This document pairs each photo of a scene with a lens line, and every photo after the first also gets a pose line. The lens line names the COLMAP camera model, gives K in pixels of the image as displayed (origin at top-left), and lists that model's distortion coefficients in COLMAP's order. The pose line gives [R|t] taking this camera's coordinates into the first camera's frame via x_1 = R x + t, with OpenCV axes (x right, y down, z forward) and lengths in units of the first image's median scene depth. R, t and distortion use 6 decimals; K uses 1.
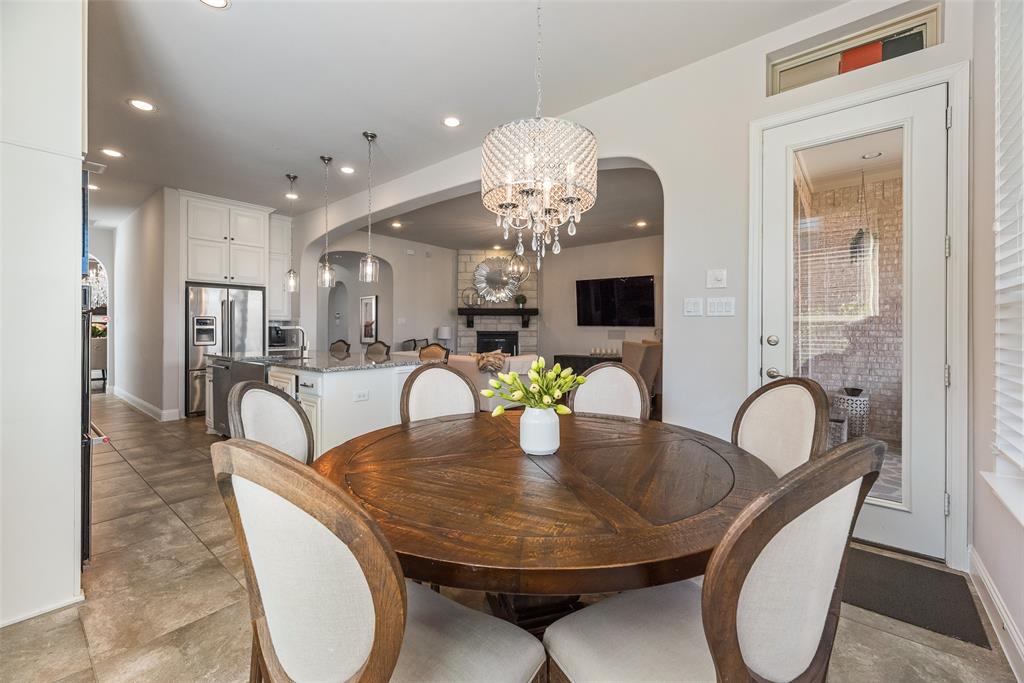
lens RADIAL K [[415.9, 0, 509.9], [0, 415.9, 334.8], [0, 0, 1]] dist [0.003069, -0.000250]
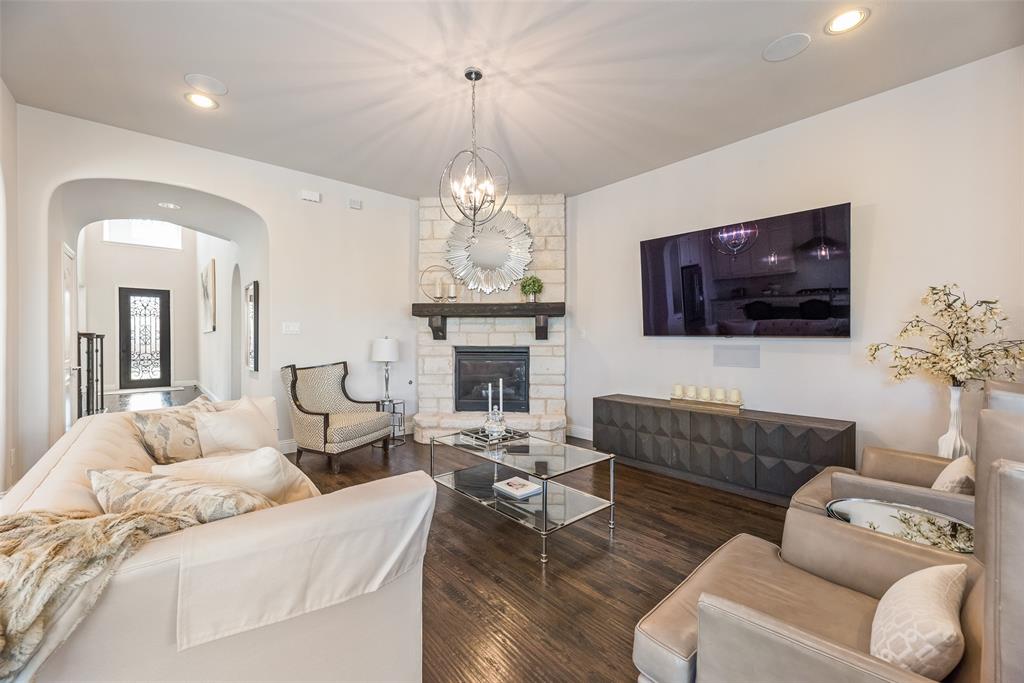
lens RADIAL K [[415.9, 0, 514.9], [0, 415.9, 341.0], [0, 0, 1]] dist [0.003069, -0.000250]
pose [[0.989886, -0.001018, -0.141859, 0.079266], [-0.000011, 0.999974, -0.007253, -0.011597], [0.141863, 0.007181, 0.989860, 0.478002]]
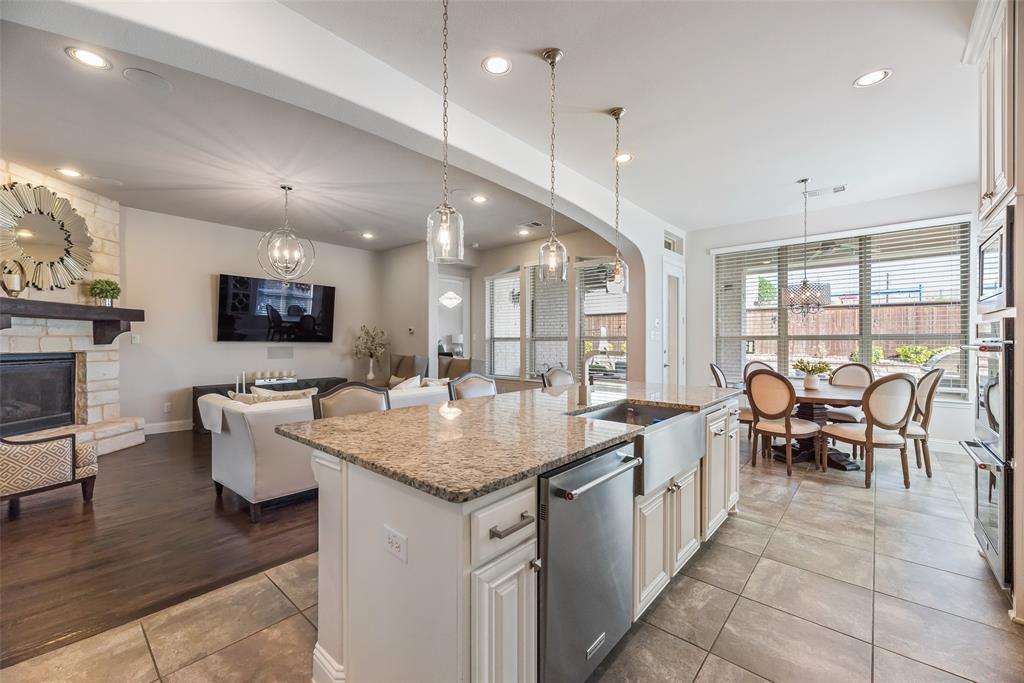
lens RADIAL K [[415.9, 0, 507.3], [0, 415.9, 344.1], [0, 0, 1]] dist [0.003069, -0.000250]
pose [[0.027421, -0.006950, 0.999600, -0.474639], [0.008386, 0.999942, 0.006722, -0.016849], [-0.999589, 0.008198, 0.027478, 0.488692]]
